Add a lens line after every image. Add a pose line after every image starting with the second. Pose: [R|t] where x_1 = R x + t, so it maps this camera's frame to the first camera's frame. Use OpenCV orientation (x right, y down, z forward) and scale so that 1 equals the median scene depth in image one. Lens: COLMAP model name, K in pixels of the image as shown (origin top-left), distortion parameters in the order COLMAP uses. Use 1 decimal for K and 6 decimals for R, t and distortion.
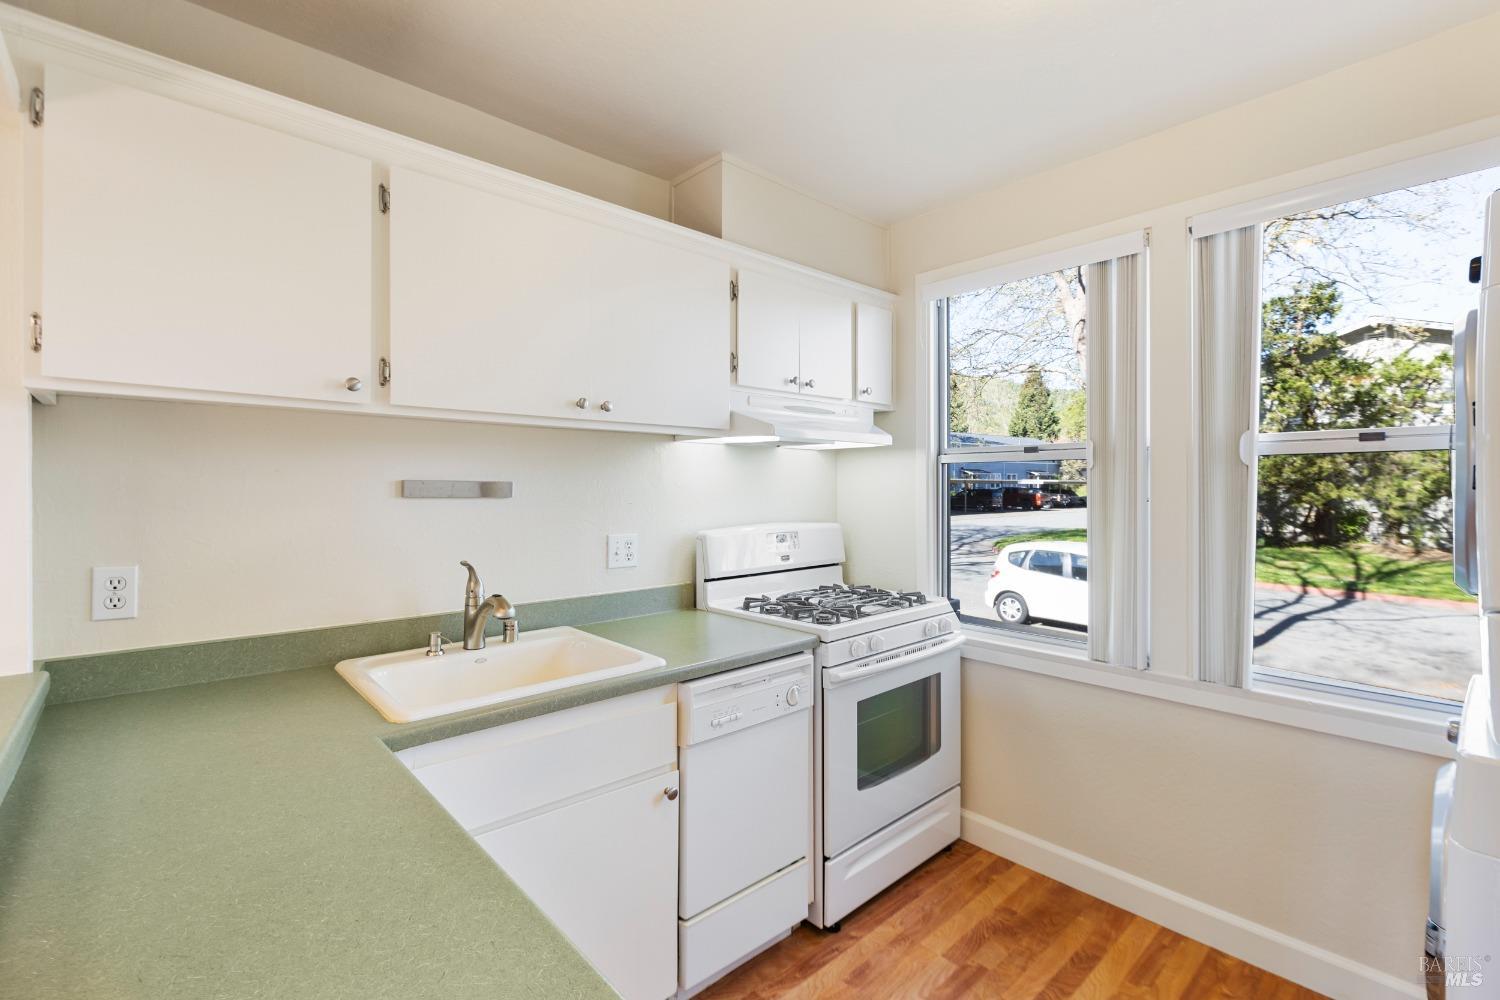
lens RADIAL K [[673.0, 0, 761.8], [0, 673.0, 489.8], [0, 0, 1]] dist [-0.001729, -0.001087]
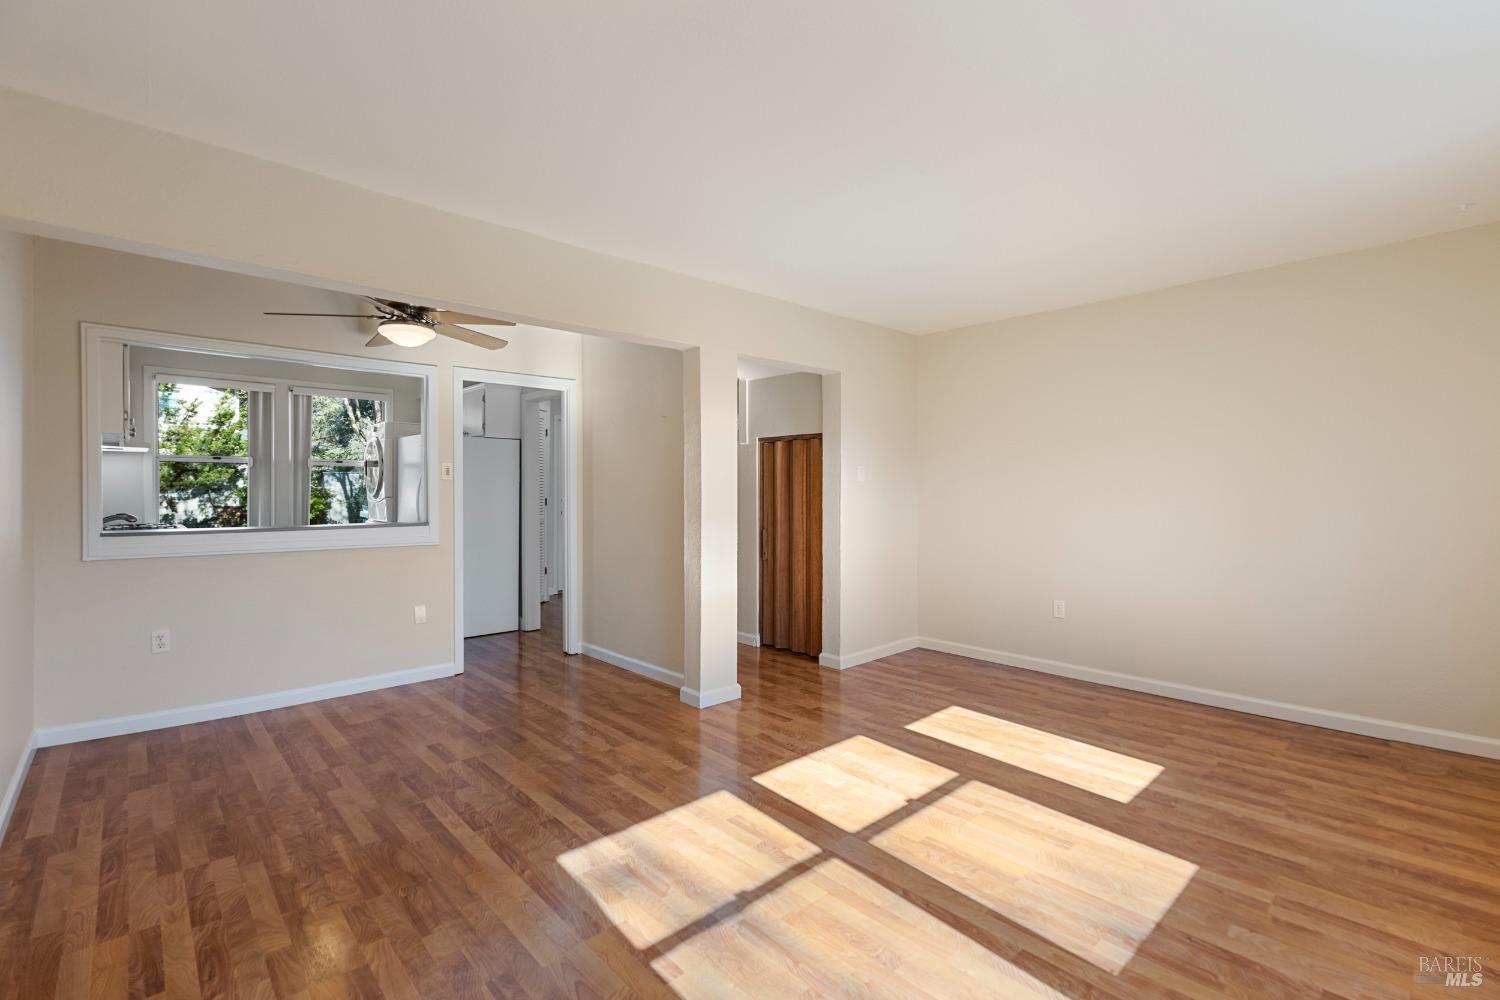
lens RADIAL K [[673.0, 0, 756.5], [0, 673.0, 497.1], [0, 0, 1]] dist [-0.001729, -0.001087]
pose [[-0.013439, -0.008680, 0.999872, -2.391399], [-0.003951, 0.999955, 0.008628, 0.054863], [-0.999902, -0.003835, -0.013472, -1.048691]]
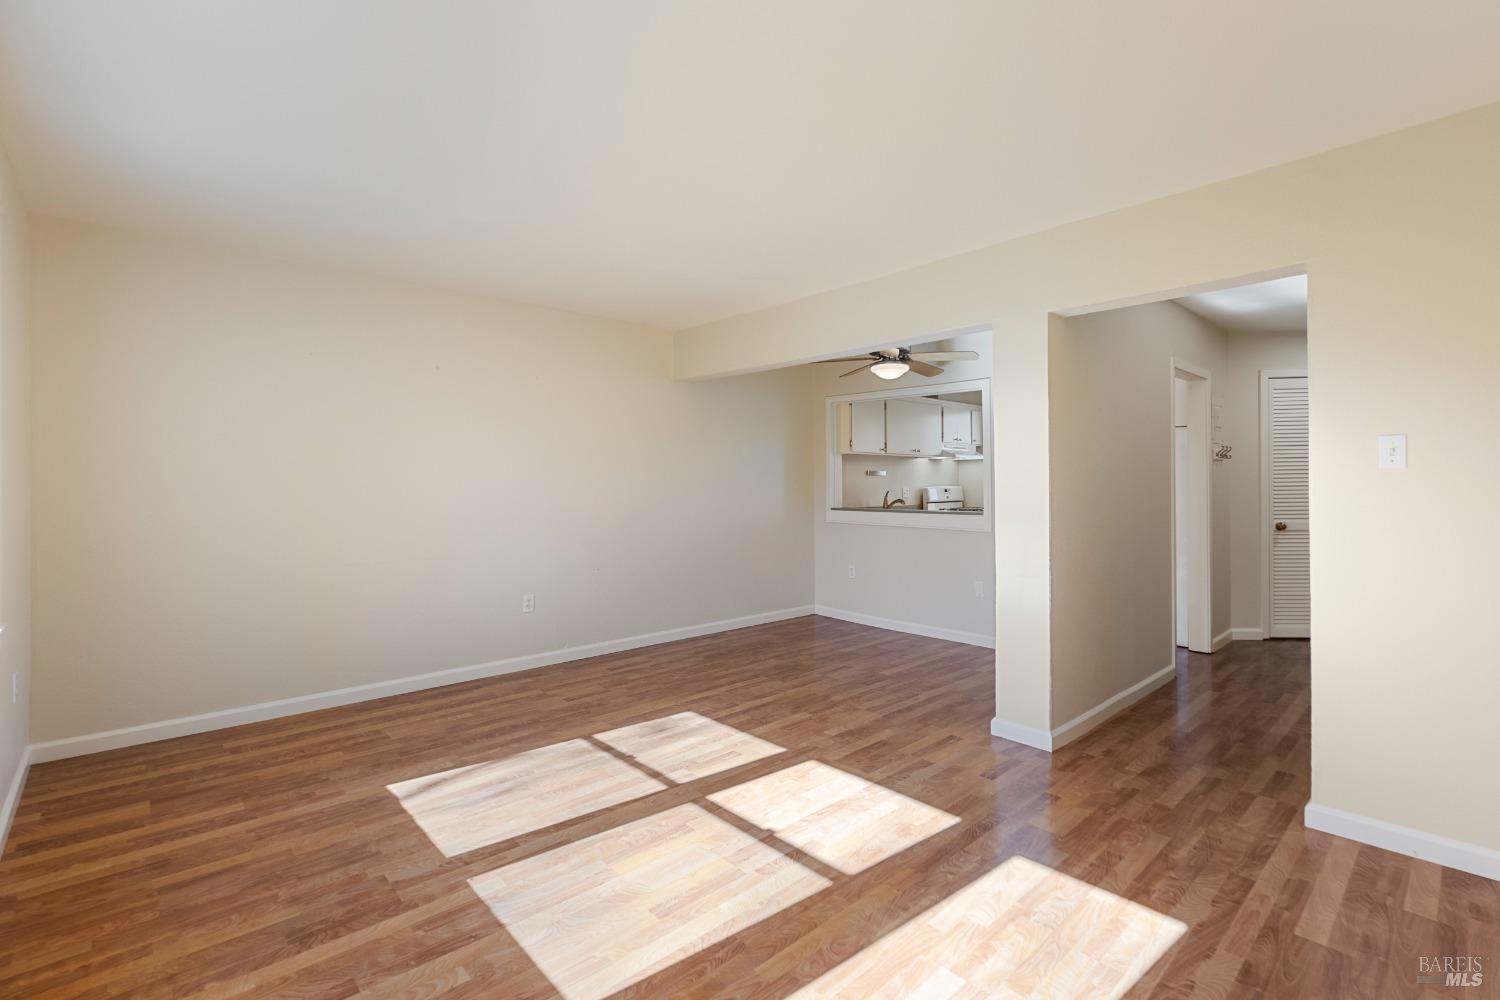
lens RADIAL K [[673.0, 0, 748.3], [0, 673.0, 486.6], [0, 0, 1]] dist [-0.001729, -0.001087]
pose [[0.999992, -0.001024, 0.003935, -1.119124], [0.000992, 0.999967, 0.008113, 0.039375], [-0.003944, -0.008109, 0.999959, -2.566323]]
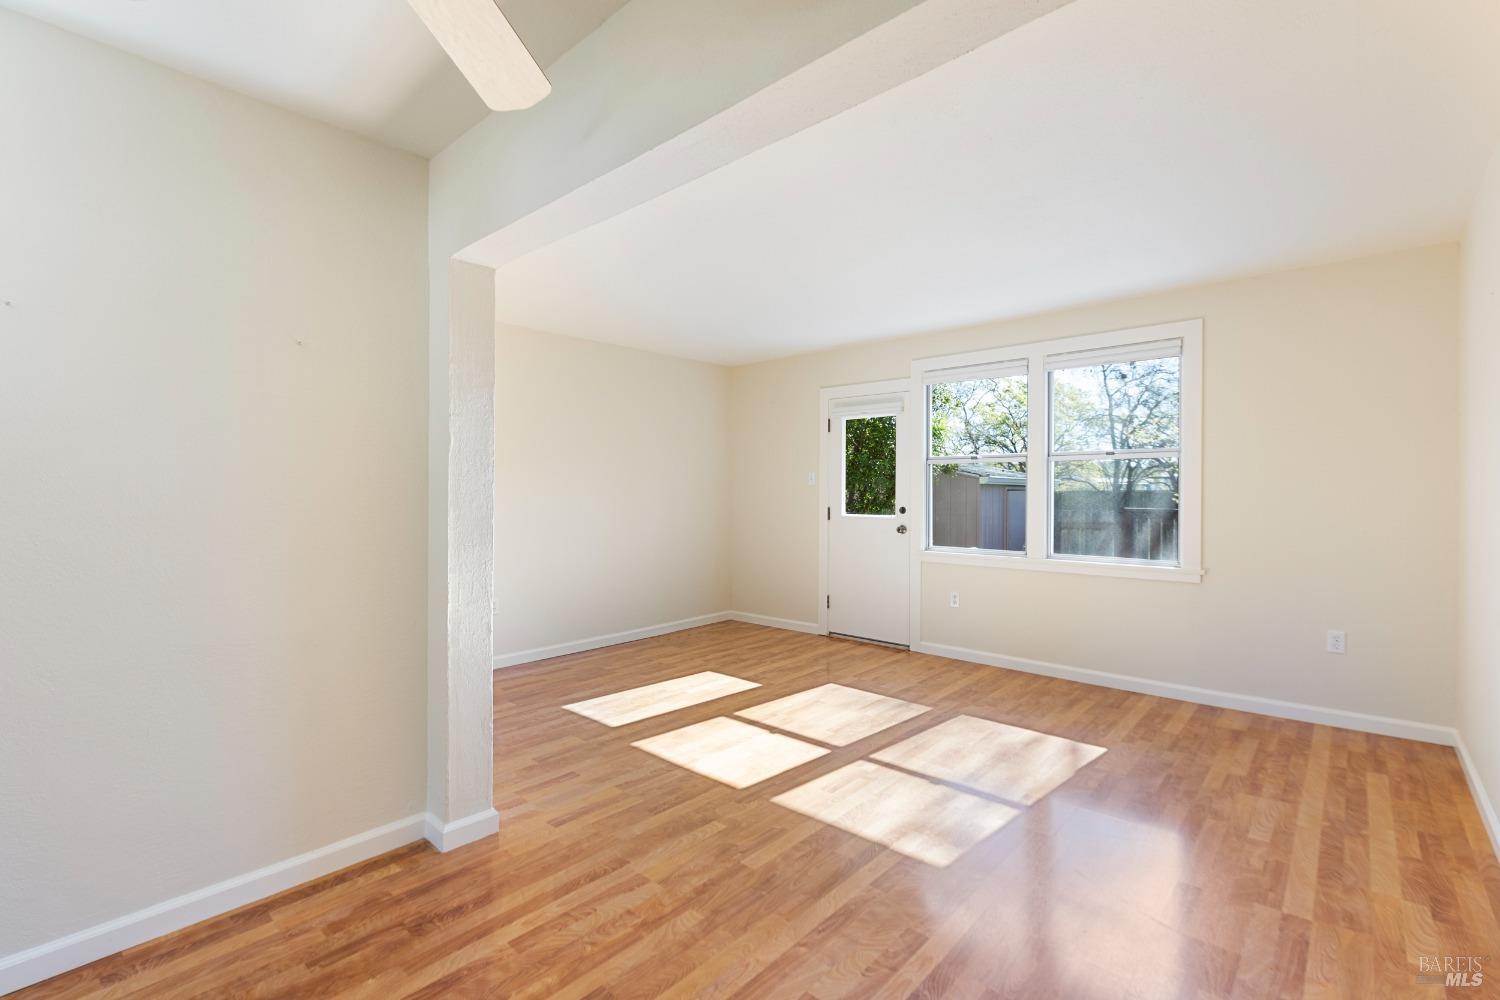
lens RADIAL K [[673.0, 0, 754.0], [0, 673.0, 498.5], [0, 0, 1]] dist [-0.001729, -0.001087]
pose [[-0.994549, 0.000955, -0.104262, -0.847833], [0.000394, 0.999985, 0.005396, 0.055312], [0.104266, 0.005326, -0.994535, 0.332928]]
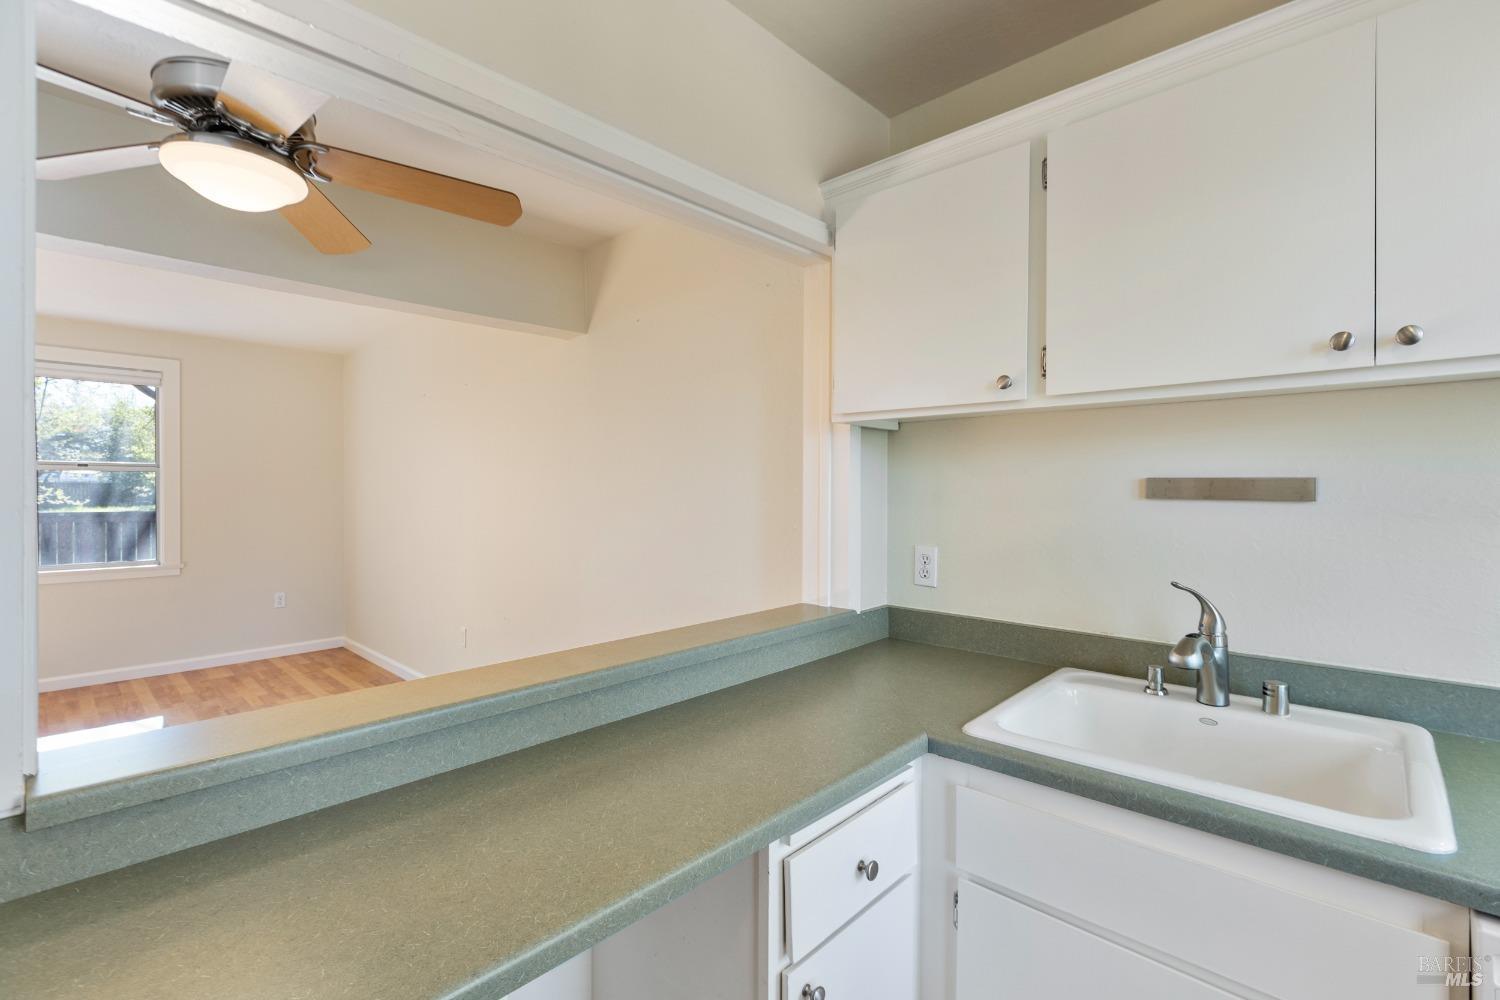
lens RADIAL K [[673.0, 0, 754.1], [0, 673.0, 496.9], [0, 0, 1]] dist [-0.001729, -0.001087]
pose [[0.071783, 0.010762, -0.997362, 0.255599], [-0.002276, 0.999941, 0.010626, 0.001352], [0.997418, 0.001507, 0.071803, 0.412681]]
